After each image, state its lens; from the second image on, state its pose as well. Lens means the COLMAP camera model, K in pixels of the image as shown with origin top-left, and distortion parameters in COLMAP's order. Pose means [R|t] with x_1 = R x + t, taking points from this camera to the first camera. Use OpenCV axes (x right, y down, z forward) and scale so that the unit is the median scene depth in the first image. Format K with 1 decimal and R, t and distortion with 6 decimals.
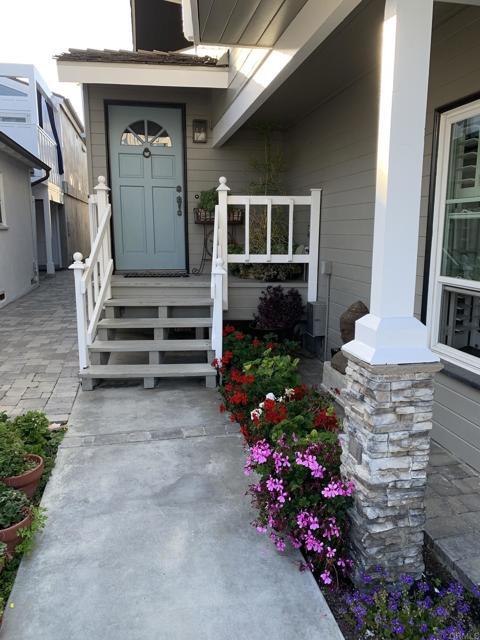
lens RADIAL K [[496.9, 0, 240.0], [0, 496.9, 320.0], [0, 0, 1]] dist [0.048904, 0.000575]
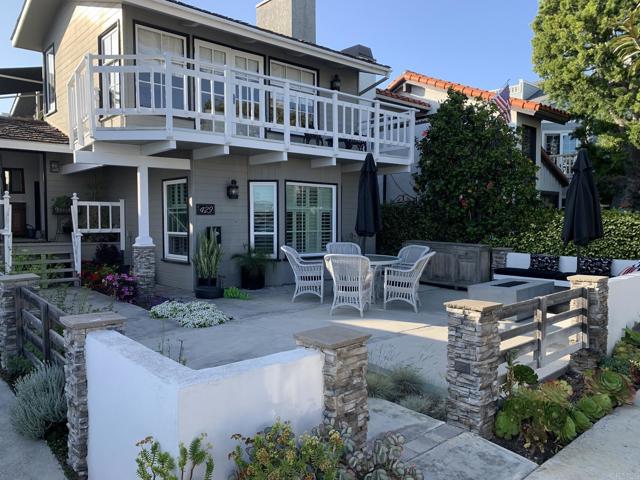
lens RADIAL K [[496.9, 0, 320.0], [0, 496.9, 240.0], [0, 0, 1]] dist [0.048904, 0.000575]
pose [[0.864163, -0.022585, 0.502705, -0.211940], [0.091186, 0.989482, -0.112298, 0.247516], [-0.494881, 0.142884, 0.857133, -1.320647]]
